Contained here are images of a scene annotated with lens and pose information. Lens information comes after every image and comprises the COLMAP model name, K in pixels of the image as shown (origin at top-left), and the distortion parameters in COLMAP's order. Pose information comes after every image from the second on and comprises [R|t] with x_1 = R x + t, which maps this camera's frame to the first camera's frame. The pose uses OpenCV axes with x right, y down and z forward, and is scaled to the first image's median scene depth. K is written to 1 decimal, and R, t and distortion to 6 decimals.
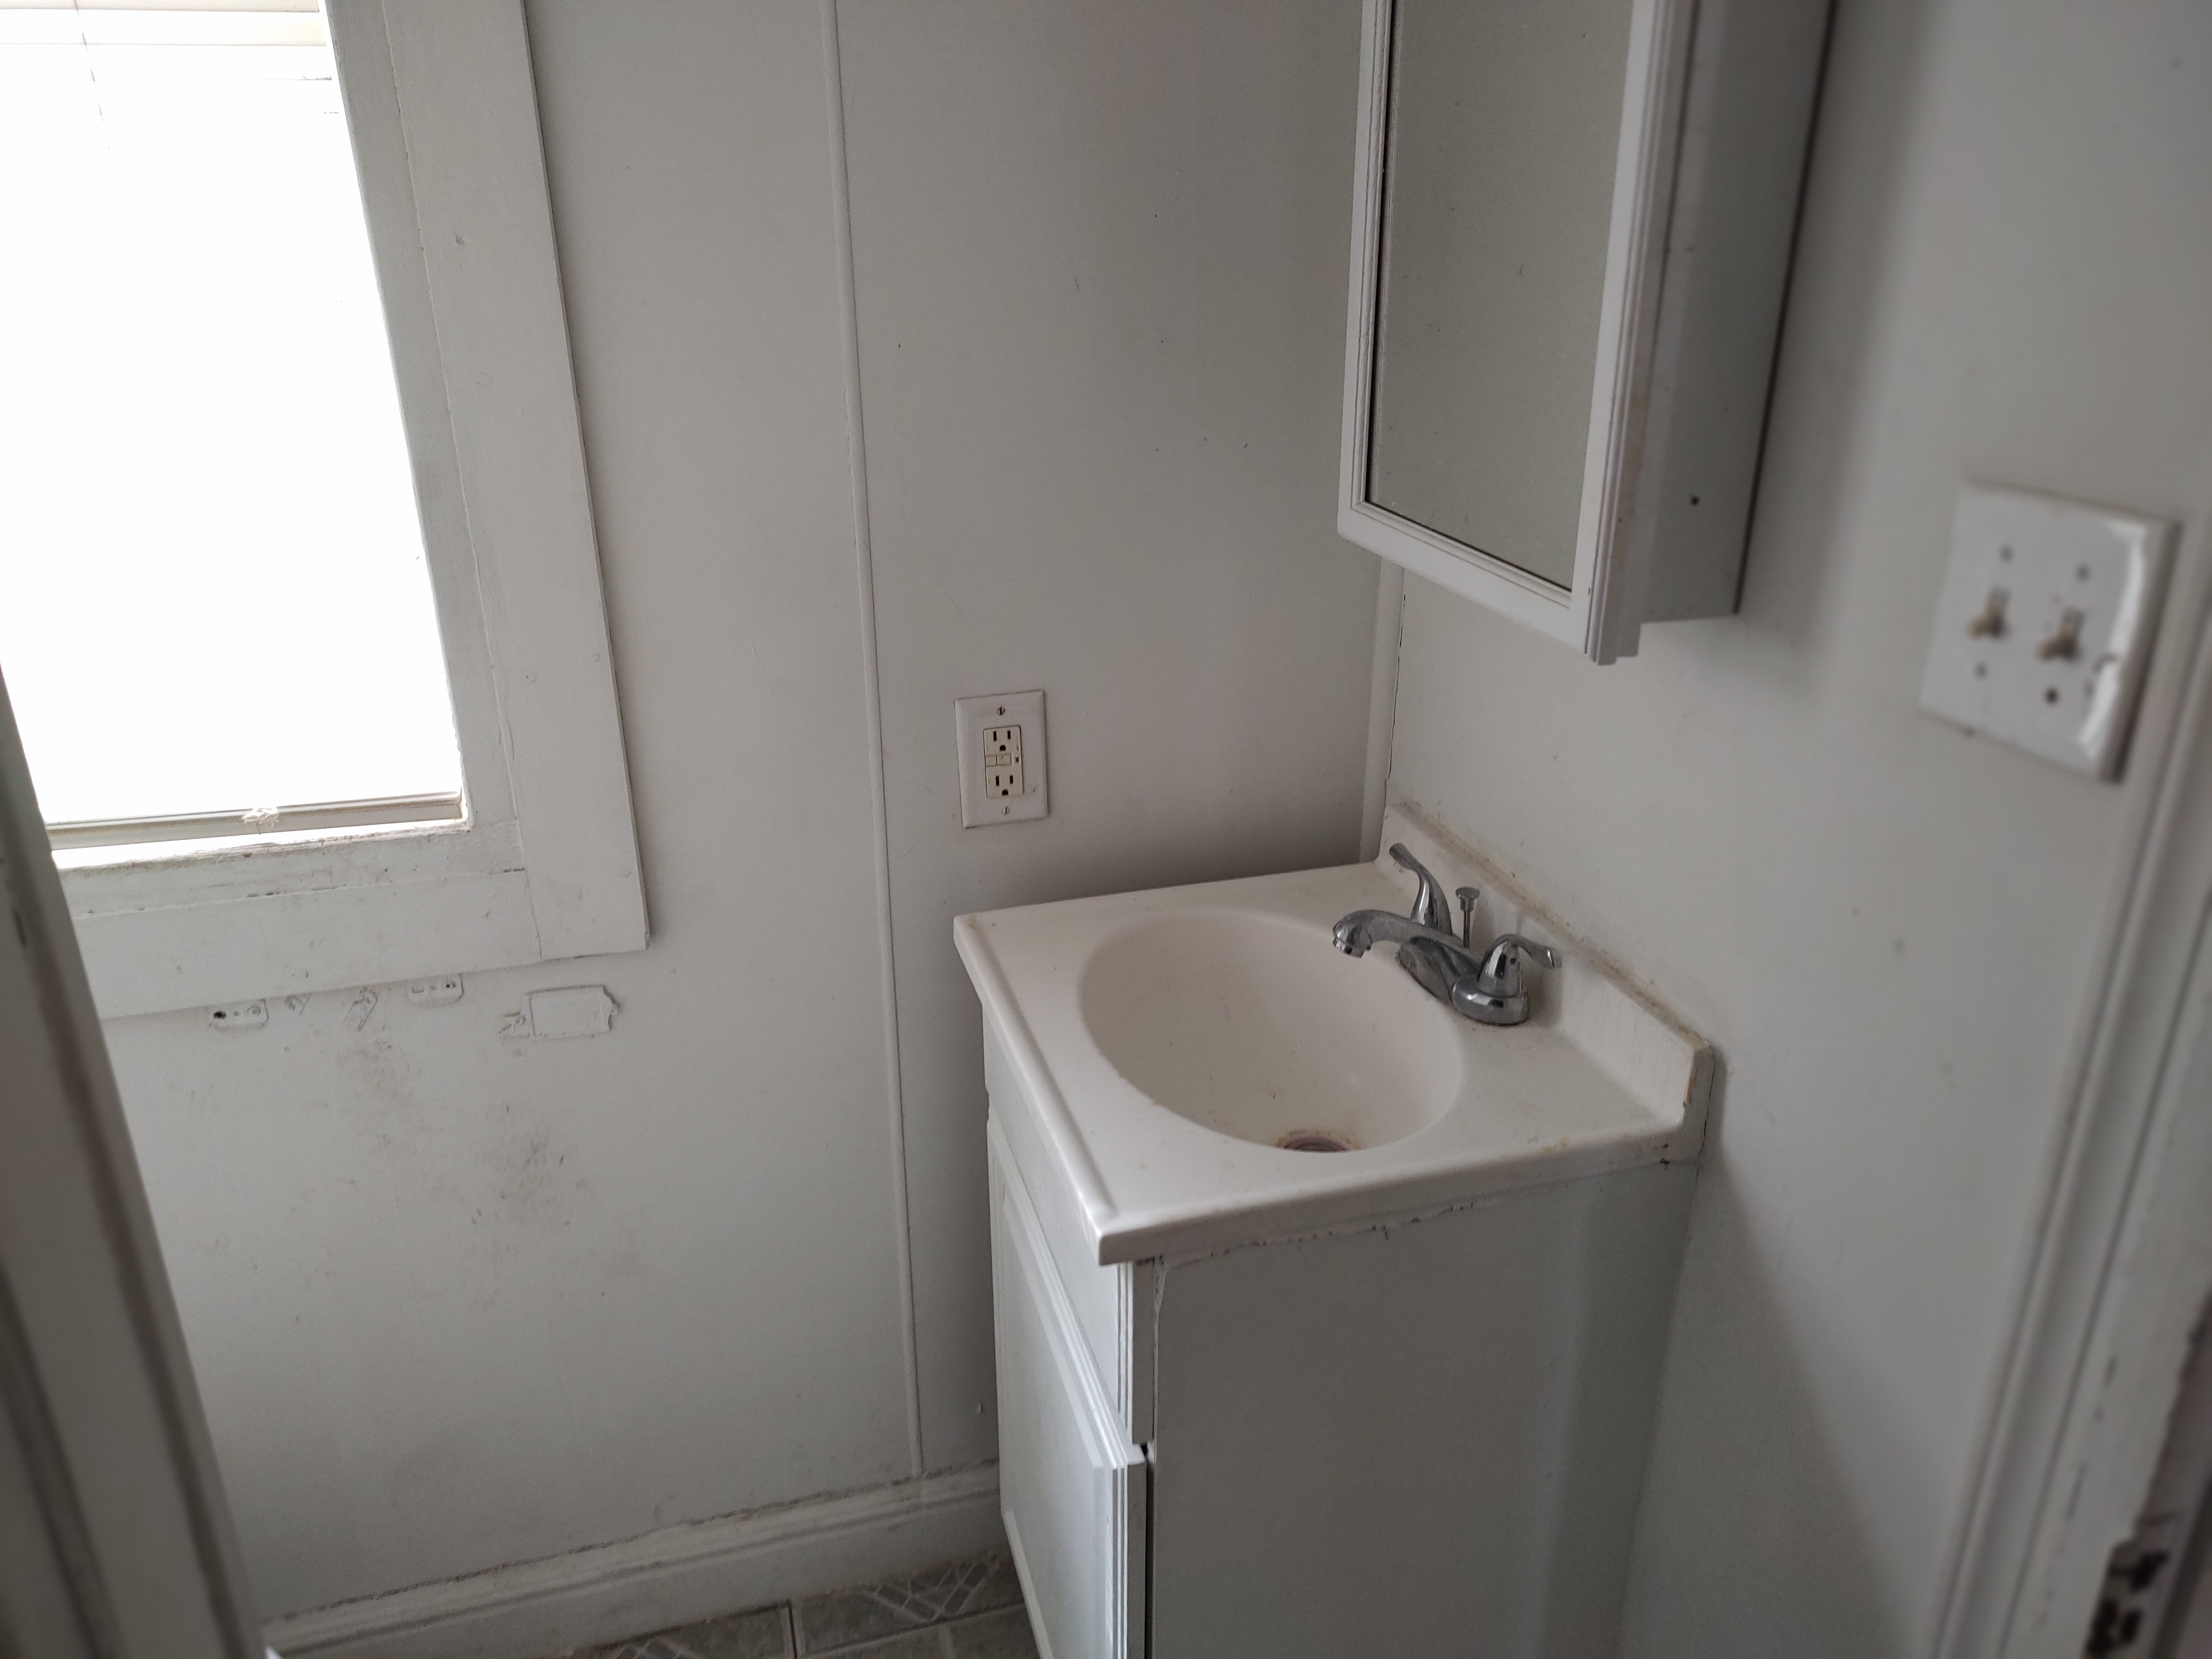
lens RADIAL K [[1570.8, 0, 1109.6], [0, 1570.8, 825.0], [0, 0, 1]] dist [0.009226, -0.004052]
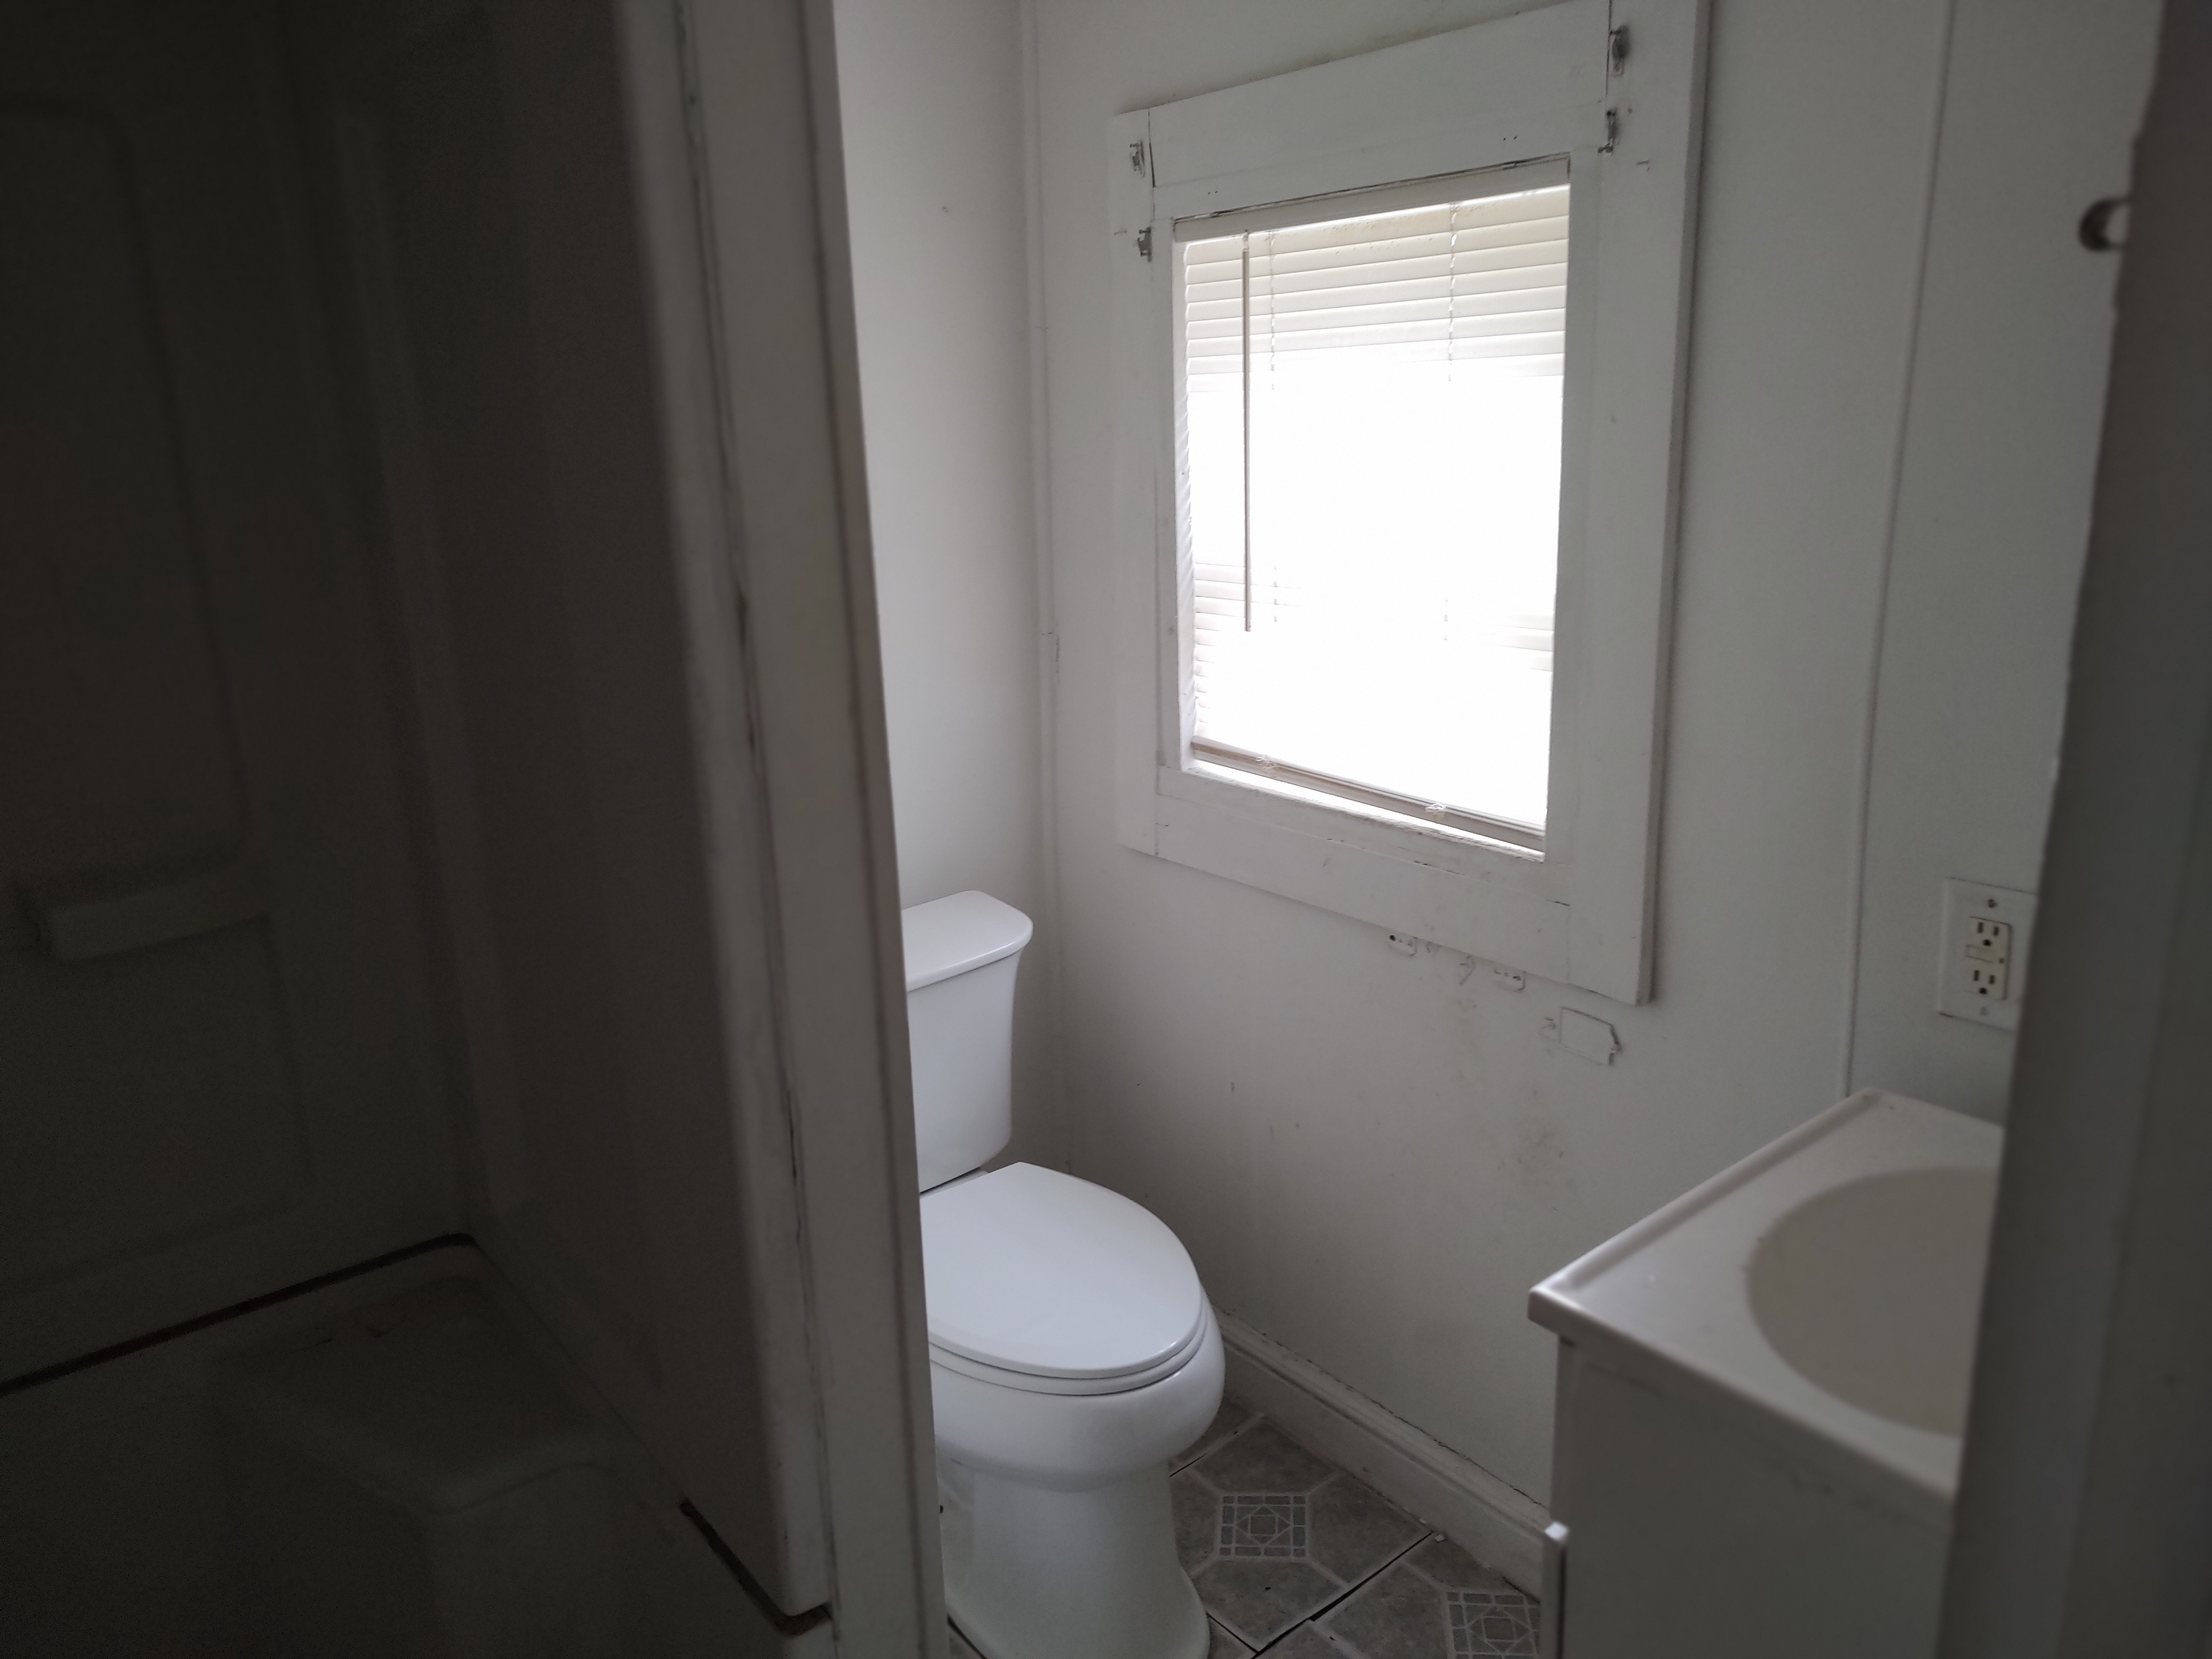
lens RADIAL K [[1570.8, 0, 1110.0], [0, 1570.8, 827.5], [0, 0, 1]] dist [0.009226, -0.004052]
pose [[0.379484, 0.240735, -0.893330, 0.563517], [-0.318119, 0.940635, 0.118347, -0.058942], [0.868788, 0.239275, 0.433538, 0.119589]]
